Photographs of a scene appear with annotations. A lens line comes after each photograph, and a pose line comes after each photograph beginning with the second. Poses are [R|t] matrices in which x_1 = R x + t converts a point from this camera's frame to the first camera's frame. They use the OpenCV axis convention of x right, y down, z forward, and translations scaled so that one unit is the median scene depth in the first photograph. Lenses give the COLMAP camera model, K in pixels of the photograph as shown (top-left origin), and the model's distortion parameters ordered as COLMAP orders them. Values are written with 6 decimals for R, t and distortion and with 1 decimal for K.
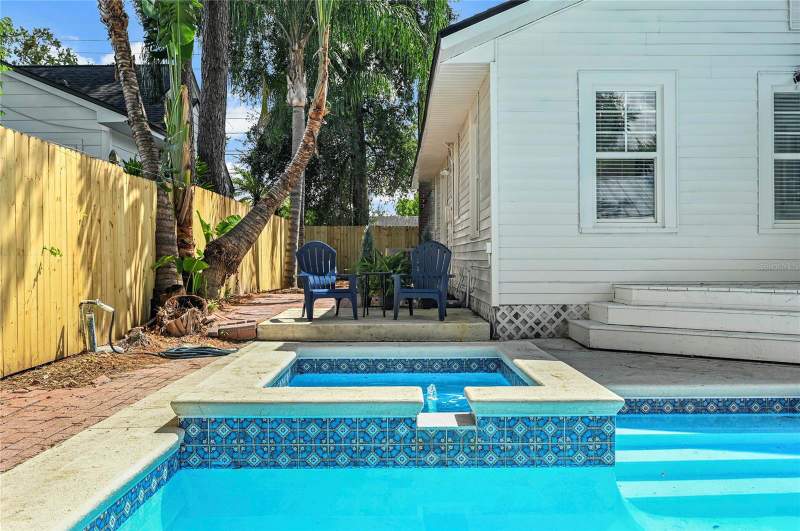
lens RADIAL K [[693.9, 0, 400.3], [0, 693.9, 259.8], [0, 0, 1]] dist [0.000888, -0.006526]
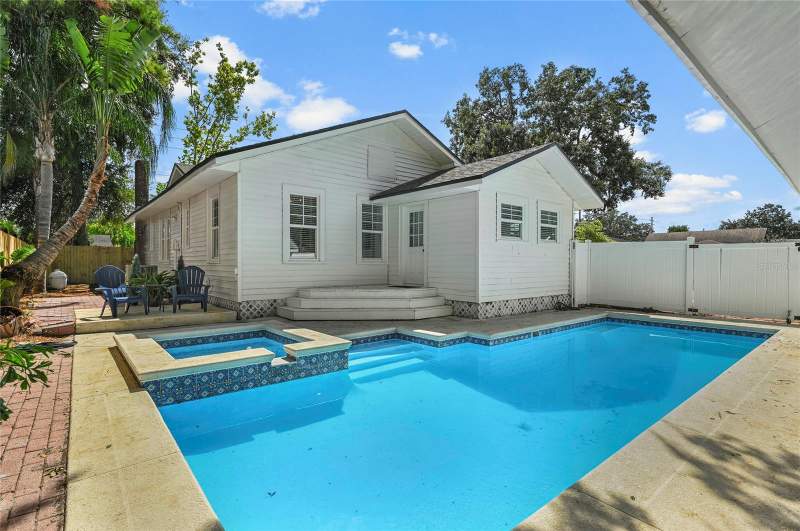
lens RADIAL K [[393.2, 0, 400.0], [0, 393.2, 268.5], [0, 0, 1]] dist [-0.006426, -0.000382]
pose [[0.762409, -0.002368, 0.647091, -0.222605], [-0.005050, 0.999941, 0.009609, -0.037232], [-0.647075, -0.010594, 0.762352, -0.092702]]
